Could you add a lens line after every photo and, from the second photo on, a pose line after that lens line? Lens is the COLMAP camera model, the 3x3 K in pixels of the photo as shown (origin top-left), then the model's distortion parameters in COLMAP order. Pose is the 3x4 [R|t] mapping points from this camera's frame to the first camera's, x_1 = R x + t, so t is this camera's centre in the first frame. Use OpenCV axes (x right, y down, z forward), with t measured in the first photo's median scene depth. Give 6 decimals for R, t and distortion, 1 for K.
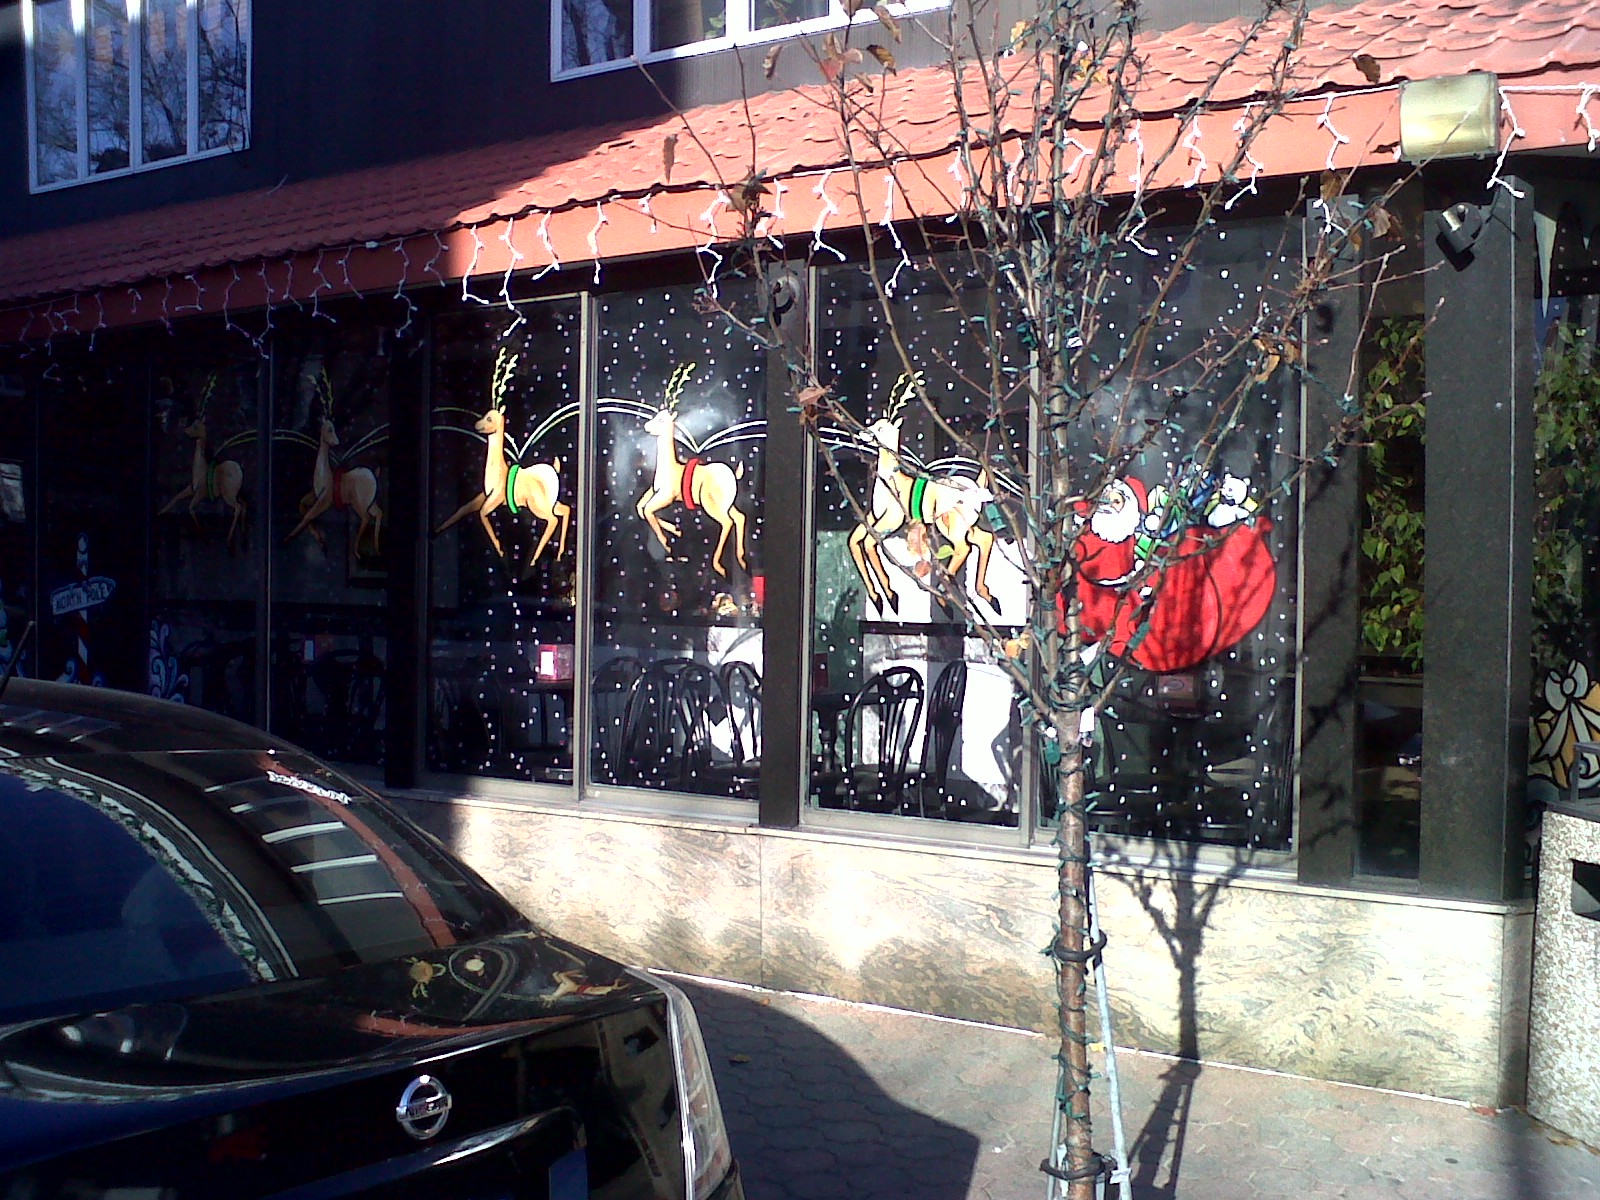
lens RADIAL K [[1692.0, 0, 801.4], [0, 1692.0, 596.3], [0, 0, 1]] dist [-0.022820, 0.000000]
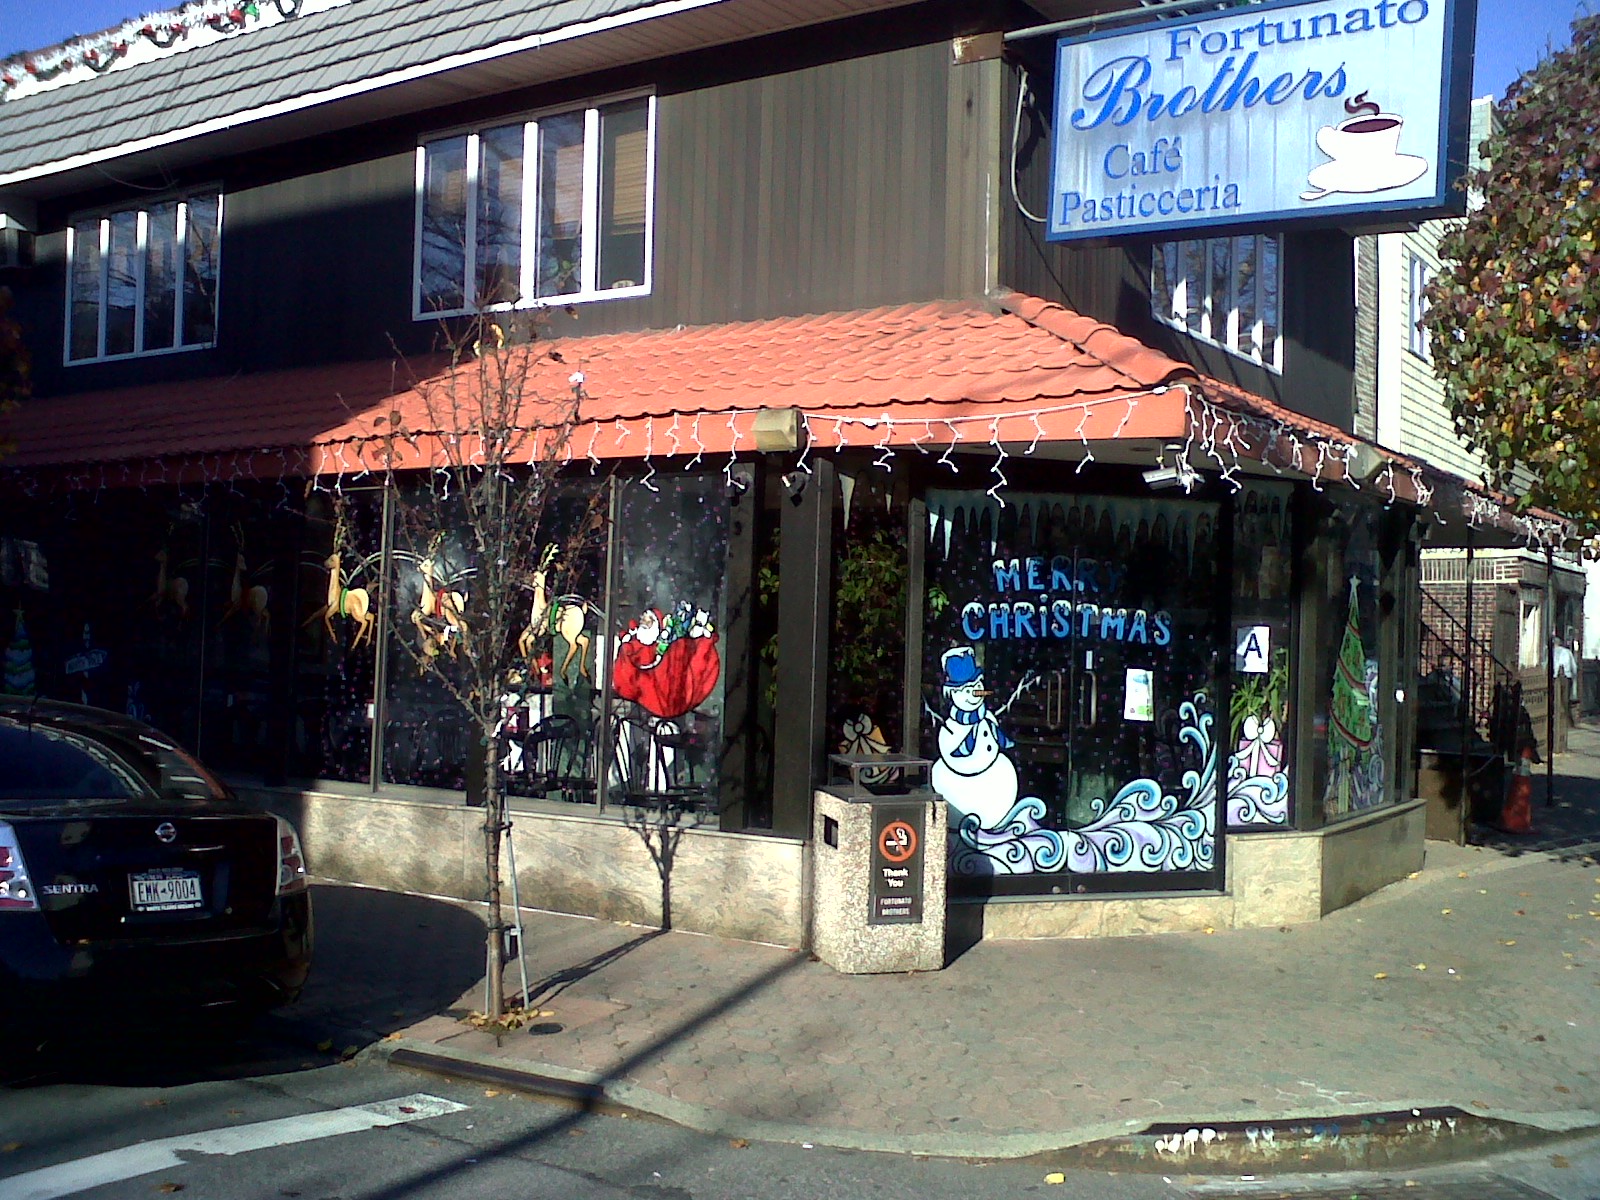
lens RADIAL K [[1692.0, 0, 796.9], [0, 1692.0, 606.6], [0, 0, 1]] dist [-0.022820, 0.000000]
pose [[0.999655, 0.020035, -0.016958, 0.323777], [-0.020710, 0.998961, -0.040603, -0.002537], [0.016127, 0.040940, 0.999031, -0.687528]]
